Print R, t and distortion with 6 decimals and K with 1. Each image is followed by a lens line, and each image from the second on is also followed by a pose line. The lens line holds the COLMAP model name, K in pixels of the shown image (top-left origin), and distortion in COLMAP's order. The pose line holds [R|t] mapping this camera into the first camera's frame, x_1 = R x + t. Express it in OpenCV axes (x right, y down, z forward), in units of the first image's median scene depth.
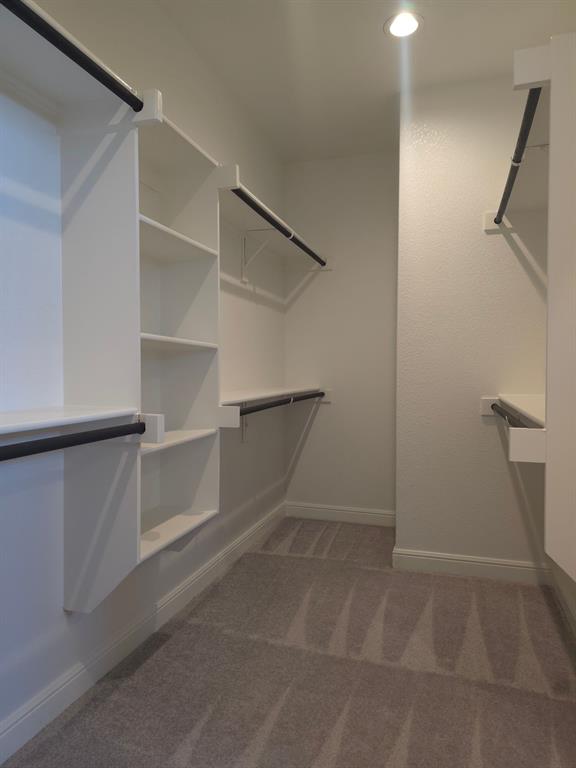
lens RADIAL K [[509.3, 0, 288.0], [0, 509.3, 384.0], [0, 0, 1]] dist [0.083158, -0.117879]
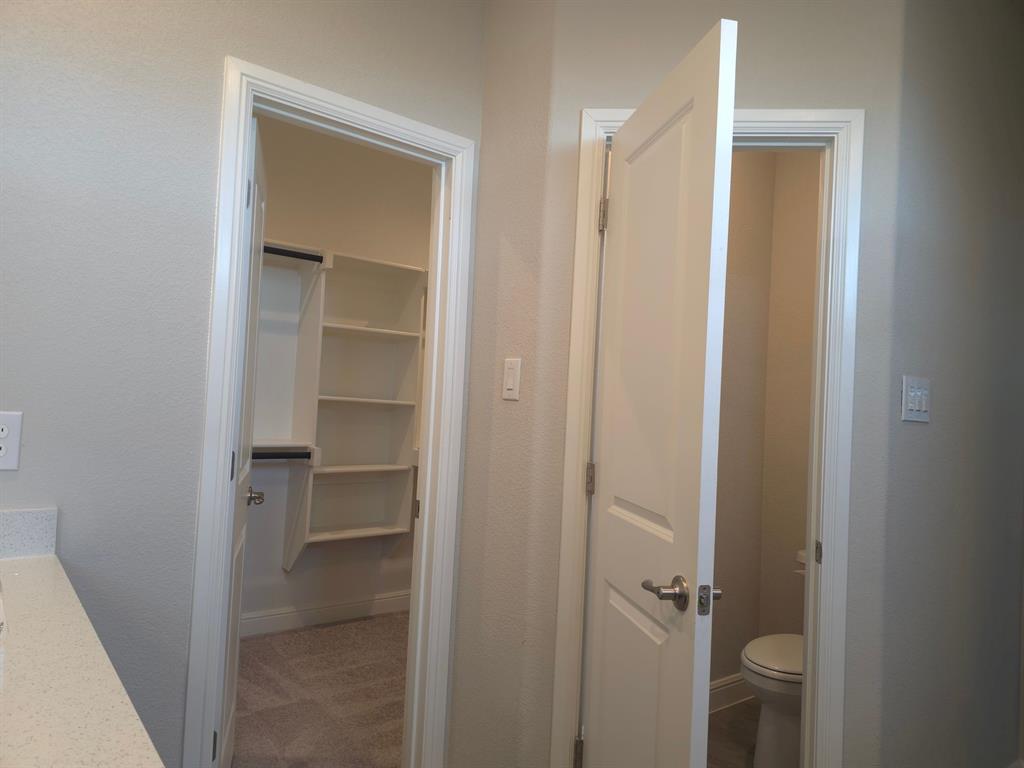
lens RADIAL K [[679.1, 0, 512.6], [0, 679.1, 392.2], [0, 0, 1]] dist [0.083158, -0.117879]
pose [[0.835439, 0.015365, -0.549368, 1.376651], [-0.056770, 0.996674, -0.058457, -0.021804], [0.546643, 0.080024, 0.833533, -0.440280]]
